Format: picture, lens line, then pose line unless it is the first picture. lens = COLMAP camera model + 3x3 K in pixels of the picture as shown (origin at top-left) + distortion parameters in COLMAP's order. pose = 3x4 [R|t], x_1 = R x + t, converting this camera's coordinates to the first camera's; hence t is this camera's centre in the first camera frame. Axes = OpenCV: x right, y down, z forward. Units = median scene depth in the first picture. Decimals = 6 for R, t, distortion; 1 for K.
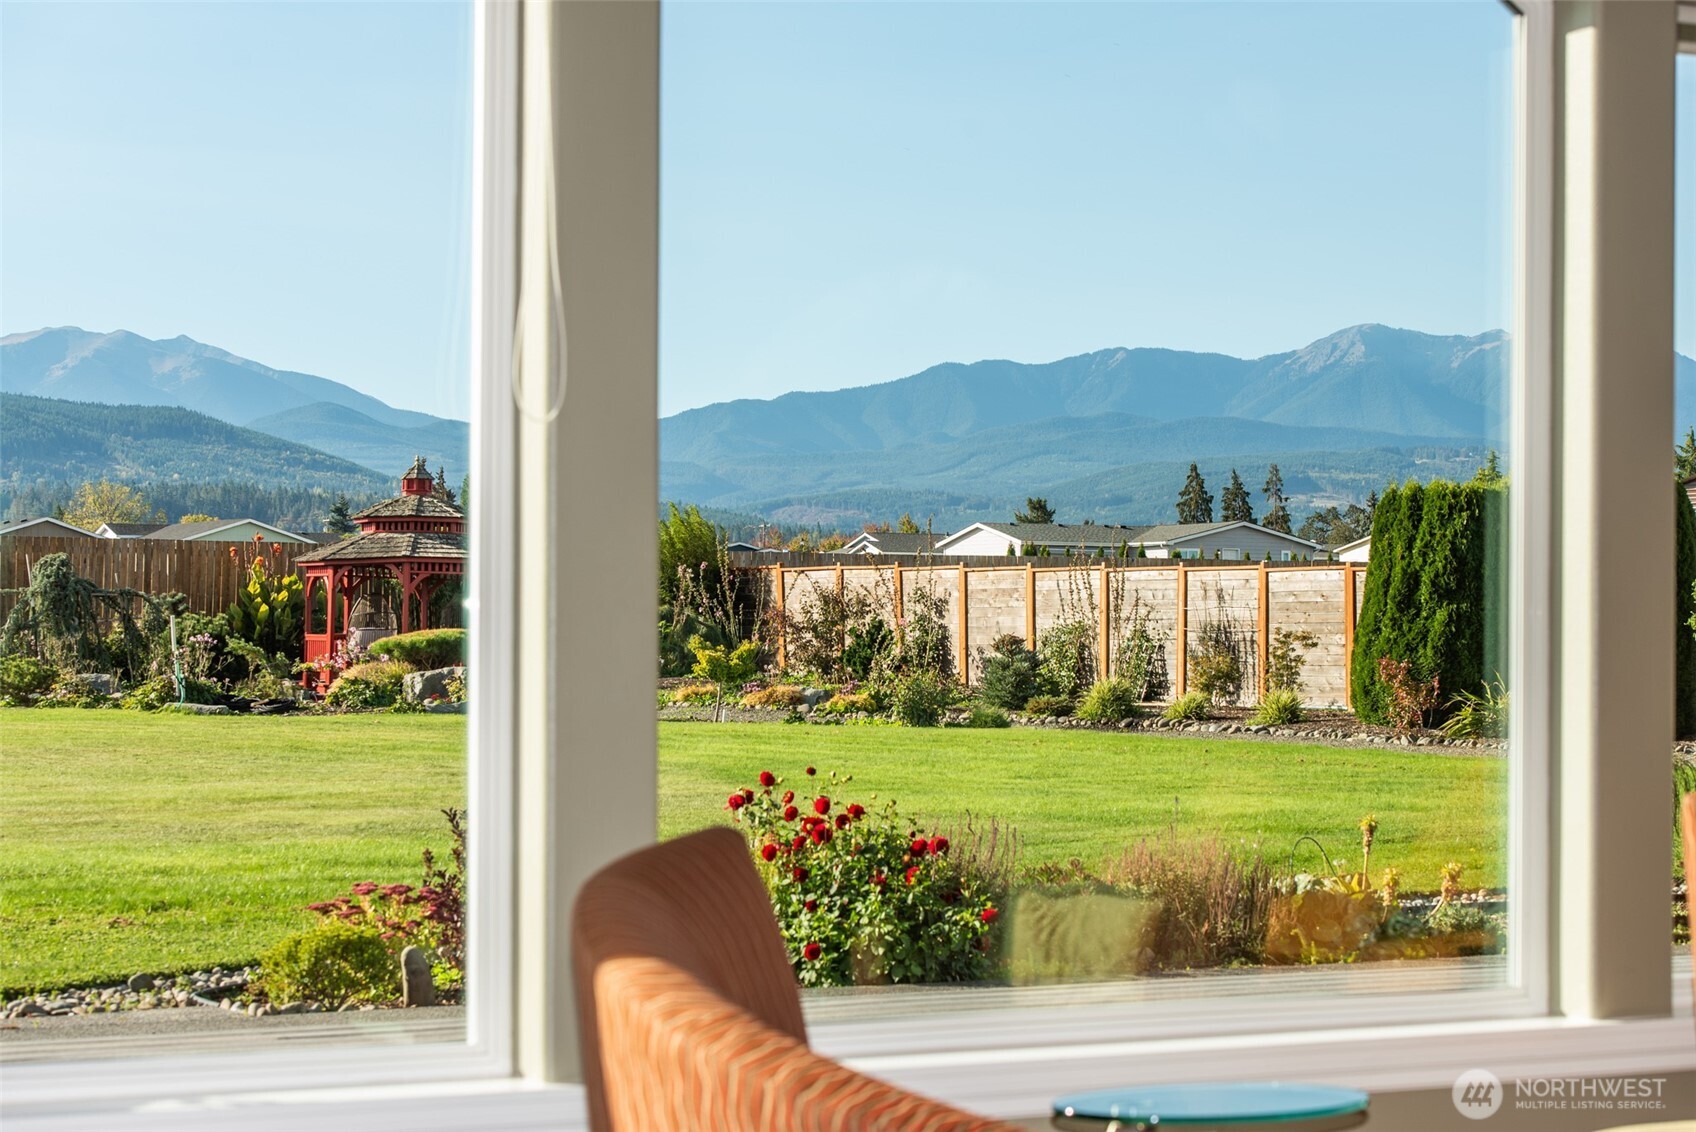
lens RADIAL K [[3558.1, 0, 842.1], [0, 3558.1, 583.0], [0, 0, 1]] dist [0.047191, 0.000000]
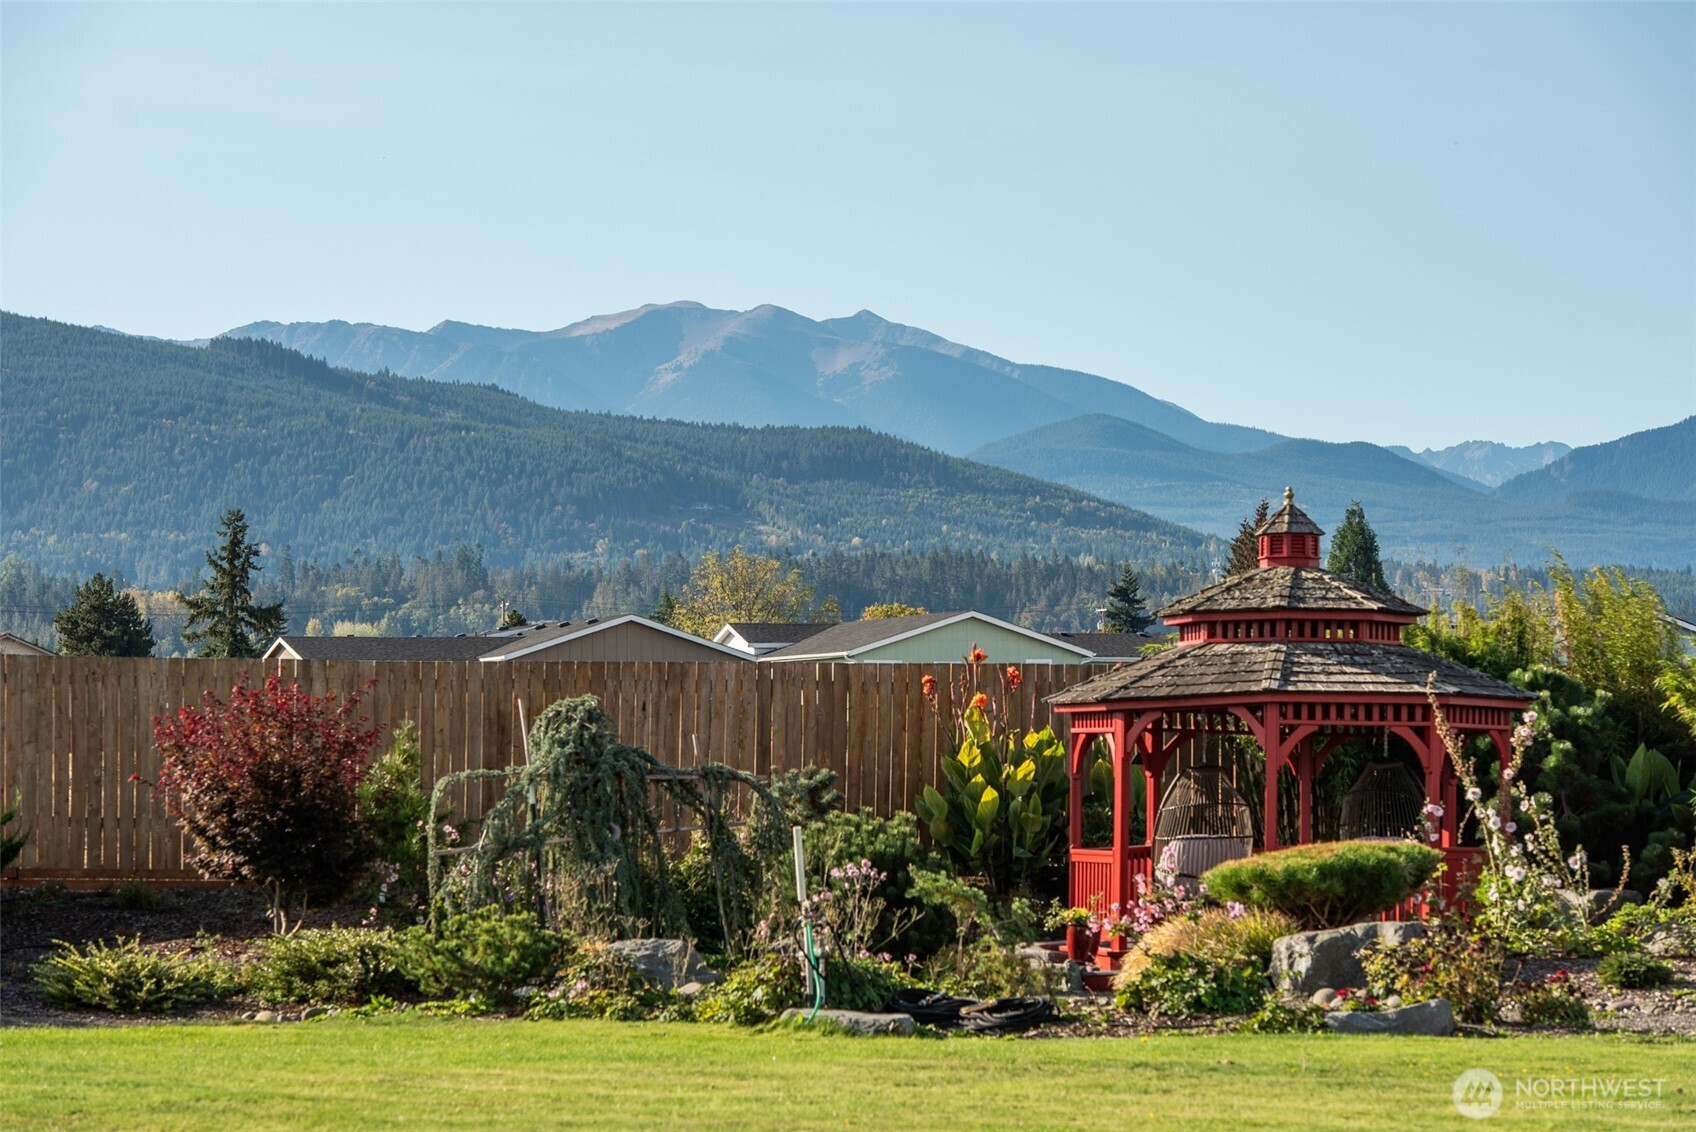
lens RADIAL K [[5810.4, 0, 847.8], [0, 5810.4, 568.8], [0, 0, 1]] dist [-0.015681, 0.000000]
pose [[0.982360, -0.018398, -0.186091, -0.031348], [0.014023, 0.999594, -0.024799, -0.005519], [0.186472, 0.021752, 0.982219, 0.208569]]
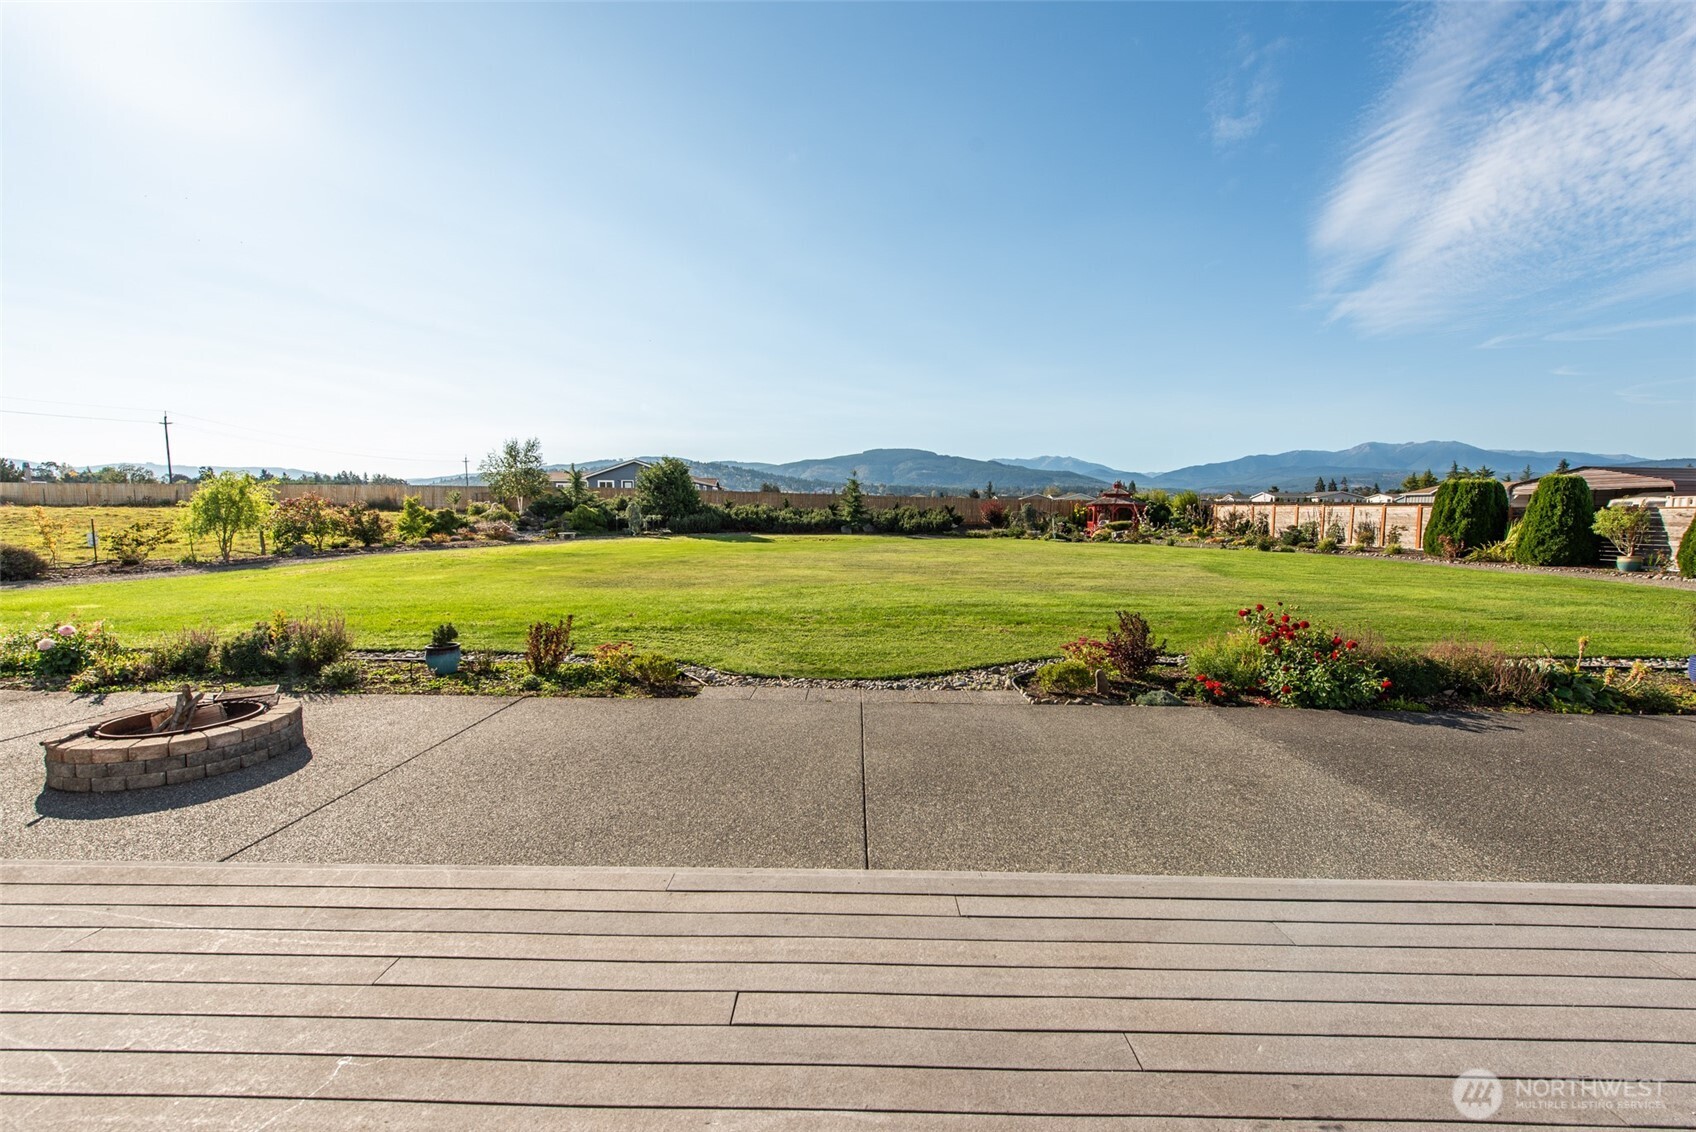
lens RADIAL K [[667.3, 0, 839.7], [0, 667.3, 565.2], [0, 0, 1]] dist [0.003797, -0.000329]
pose [[0.871450, 0.041088, -0.488761, -0.017636], [0.002372, 0.996120, 0.087968, -0.005017], [0.490479, -0.077819, 0.867972, 0.167442]]
